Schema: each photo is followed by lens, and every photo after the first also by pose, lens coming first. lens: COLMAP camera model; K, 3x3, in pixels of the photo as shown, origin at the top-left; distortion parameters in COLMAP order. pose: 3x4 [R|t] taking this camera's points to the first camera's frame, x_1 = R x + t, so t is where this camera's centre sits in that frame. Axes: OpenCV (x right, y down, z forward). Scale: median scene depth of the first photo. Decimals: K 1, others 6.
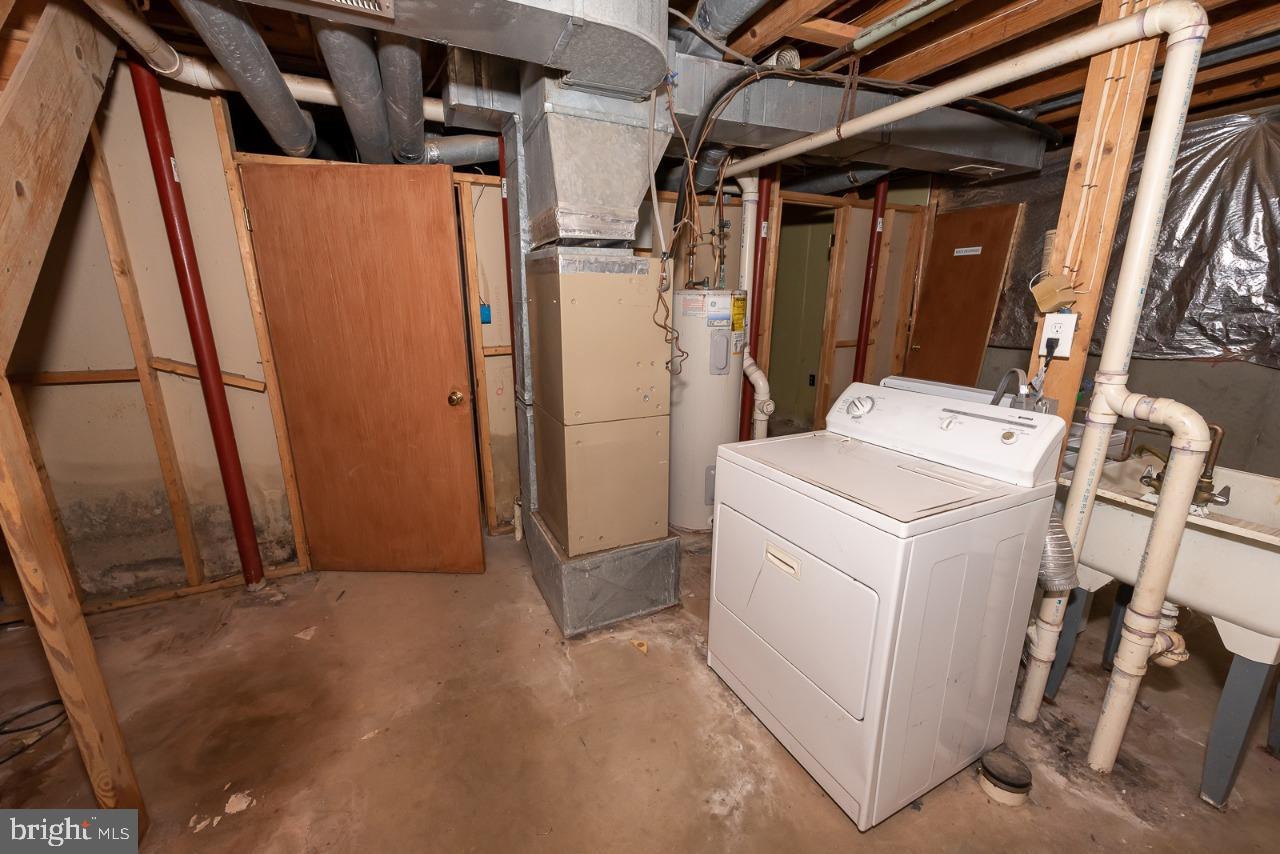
lens RADIAL K [[520.0, 0, 632.5], [0, 520.0, 433.2], [0, 0, 1]] dist [0.012575, -0.002397]
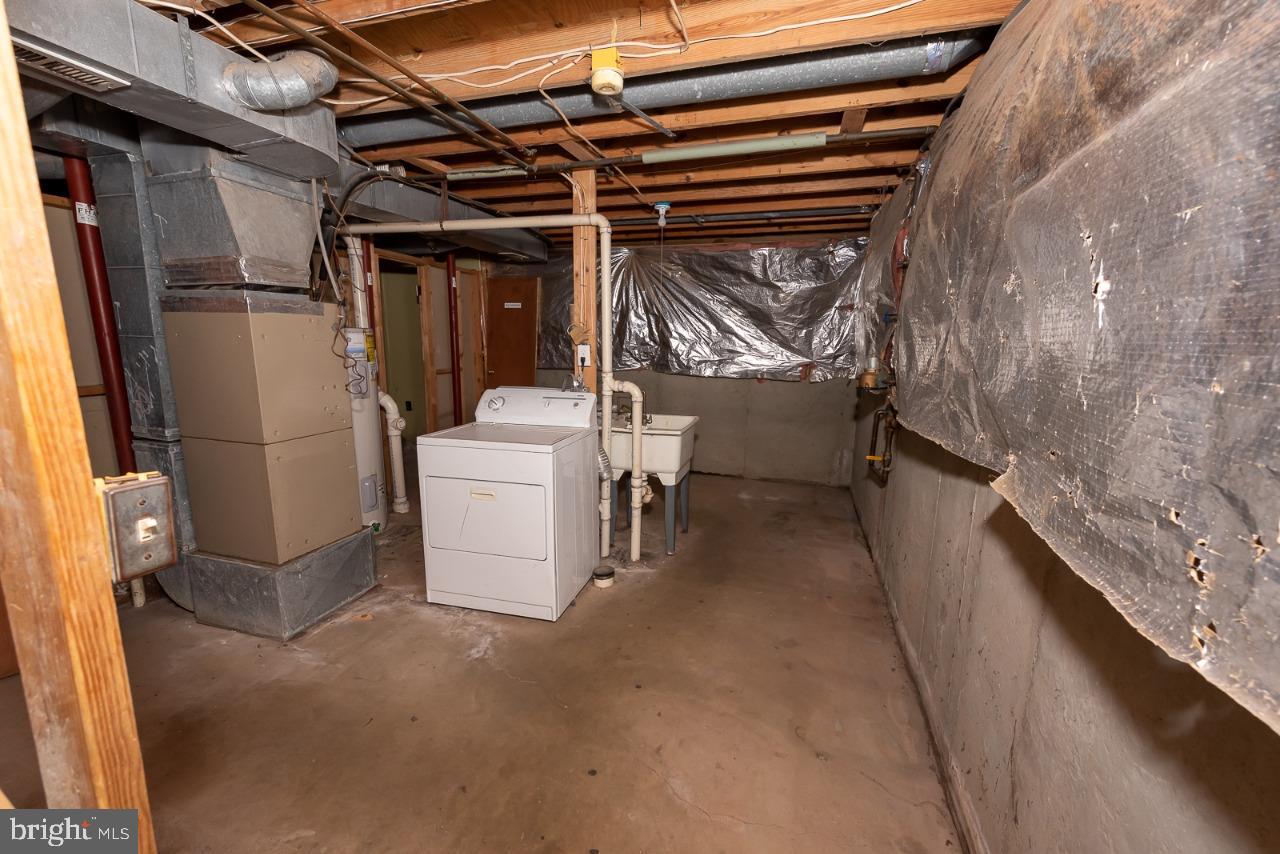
lens RADIAL K [[520.0, 0, 639.7], [0, 520.0, 427.2], [0, 0, 1]] dist [0.012575, -0.002397]
pose [[0.671722, -0.120403, 0.730953, -0.395019], [0.178748, 0.983892, -0.002196, 0.092721], [-0.718915, 0.132131, 0.682424, -0.353481]]
